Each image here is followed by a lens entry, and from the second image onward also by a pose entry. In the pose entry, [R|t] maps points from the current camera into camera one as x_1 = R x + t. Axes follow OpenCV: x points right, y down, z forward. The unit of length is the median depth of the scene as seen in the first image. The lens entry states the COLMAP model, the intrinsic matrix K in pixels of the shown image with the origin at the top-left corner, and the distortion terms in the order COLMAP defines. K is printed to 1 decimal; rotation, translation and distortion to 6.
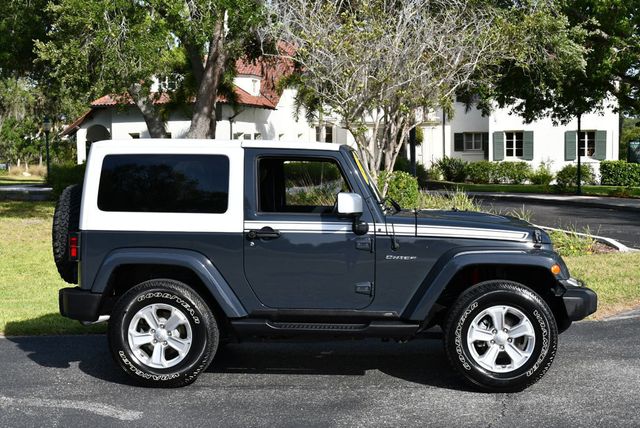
lens RADIAL K [[987.4, 0, 319.1], [0, 987.4, 212.1], [0, 0, 1]] dist [-0.017777, -0.068399]
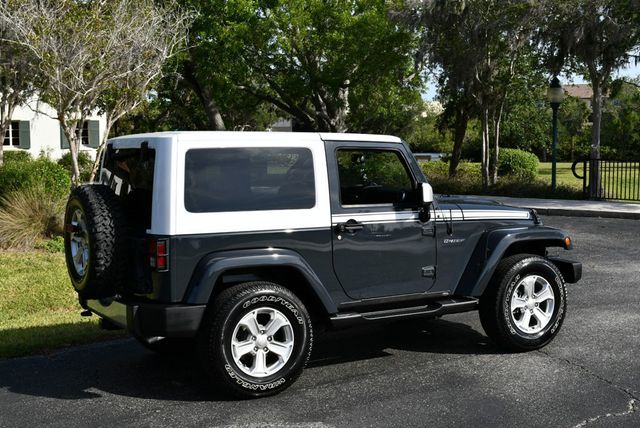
lens RADIAL K [[922.8, 0, 321.1], [0, 922.8, 213.0], [0, 0, 1]] dist [-0.043548, 0.008050]
pose [[0.816360, -0.053075, 0.575100, -0.615161], [0.042407, 0.998589, 0.031962, -0.022803], [-0.575984, -0.001704, 0.817459, 0.253428]]
